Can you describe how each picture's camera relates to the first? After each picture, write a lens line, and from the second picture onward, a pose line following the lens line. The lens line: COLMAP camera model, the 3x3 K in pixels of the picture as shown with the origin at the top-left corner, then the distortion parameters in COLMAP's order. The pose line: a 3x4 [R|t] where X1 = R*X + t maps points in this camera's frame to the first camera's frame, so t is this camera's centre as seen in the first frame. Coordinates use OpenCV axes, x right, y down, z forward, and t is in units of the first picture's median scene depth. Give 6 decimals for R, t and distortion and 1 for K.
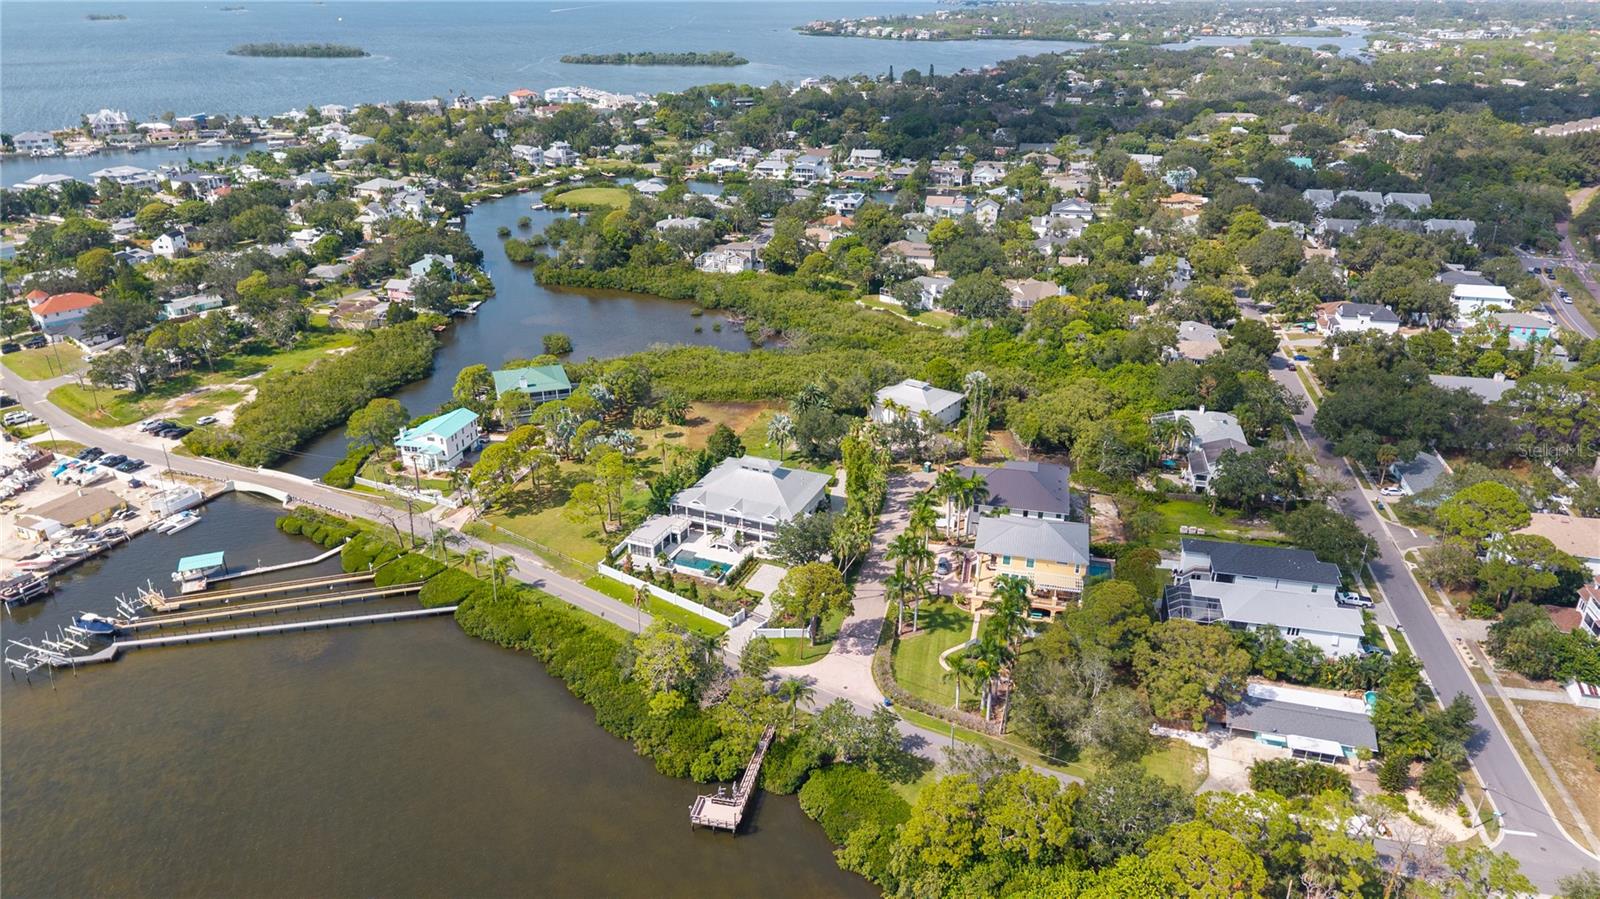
lens RADIAL K [[1089.6, 0, 800.0], [0, 1089.6, 449.5], [0, 0, 1]] dist [0.048053, 0.000646]
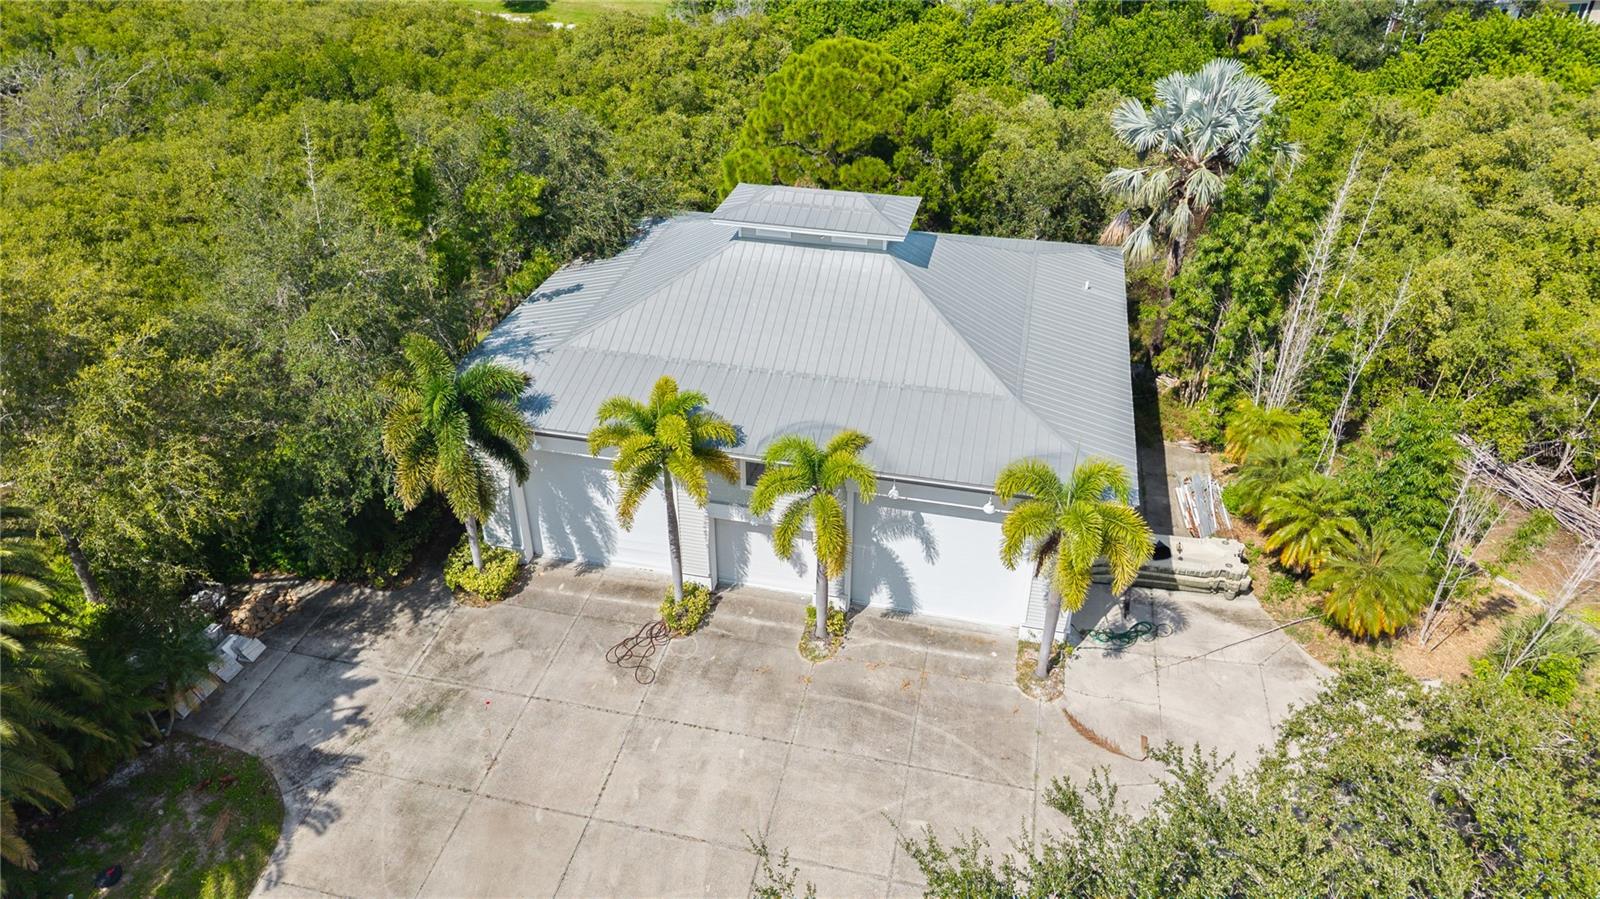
lens RADIAL K [[1089.6, 0, 800.0], [0, 1089.6, 449.5], [0, 0, 1]] dist [0.048053, 0.000646]
pose [[0.920410, -0.204652, 0.333111, 0.057692], [0.151035, 0.972028, 0.179862, -0.057294], [-0.360602, -0.115236, 0.925574, 0.878307]]
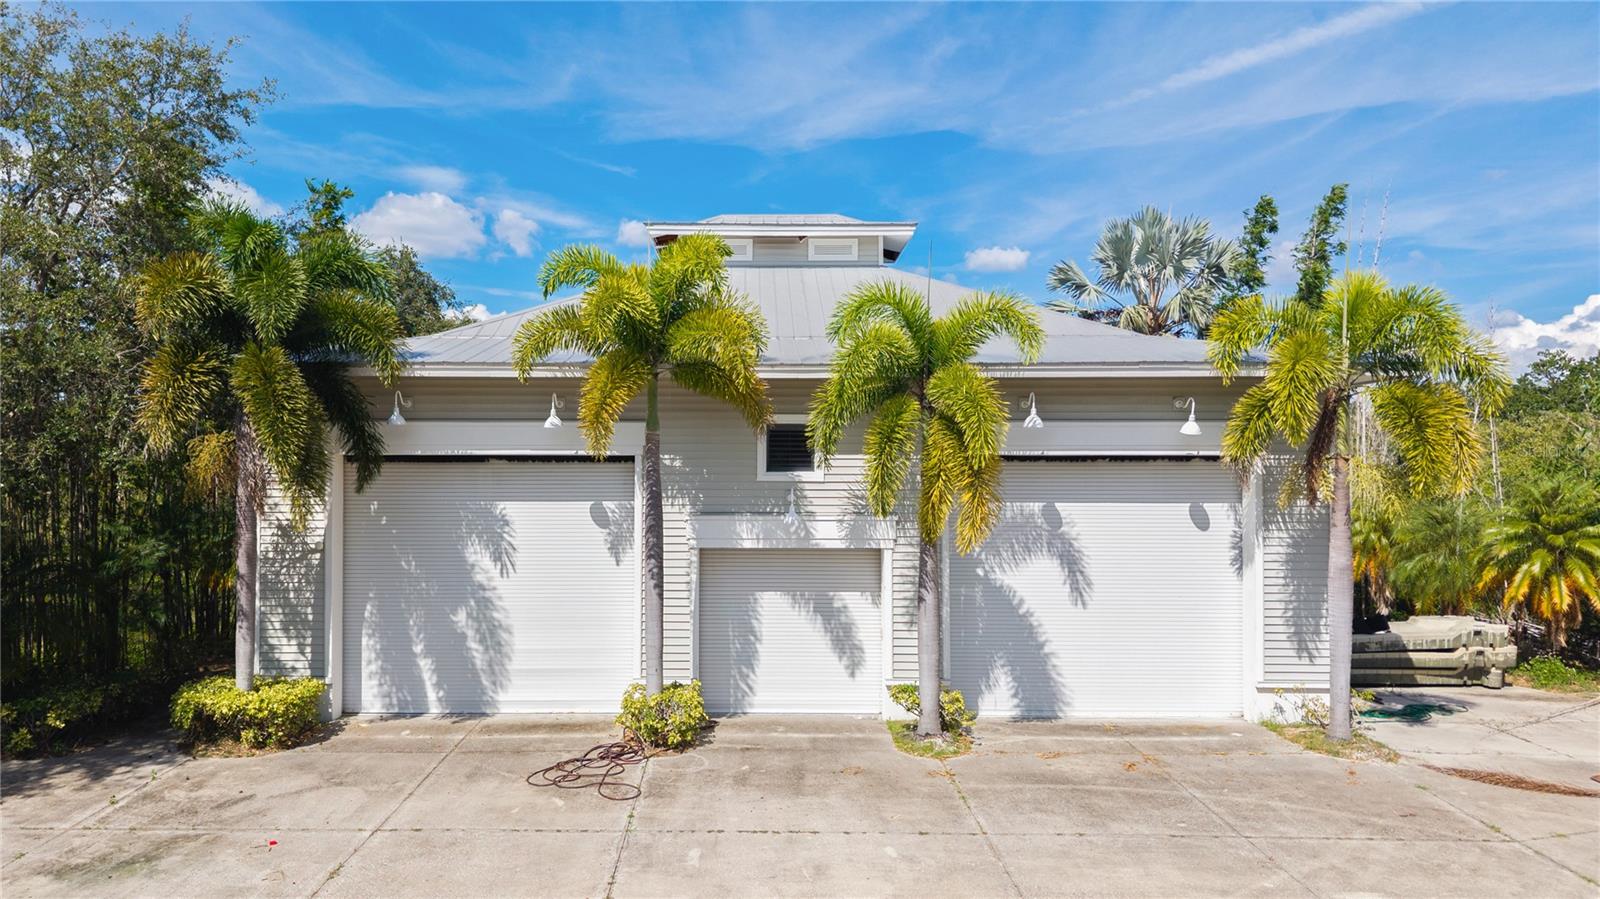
lens RADIAL K [[1123.8, 0, 749.0], [0, 1123.8, 449.3], [0, 0, 1]] dist [0.003494, 0.005180]
pose [[0.816680, 0.003264, 0.577082, 0.050136], [0.233898, 0.912295, -0.336169, -0.017504], [-0.527566, 0.409521, 0.744289, 0.927843]]
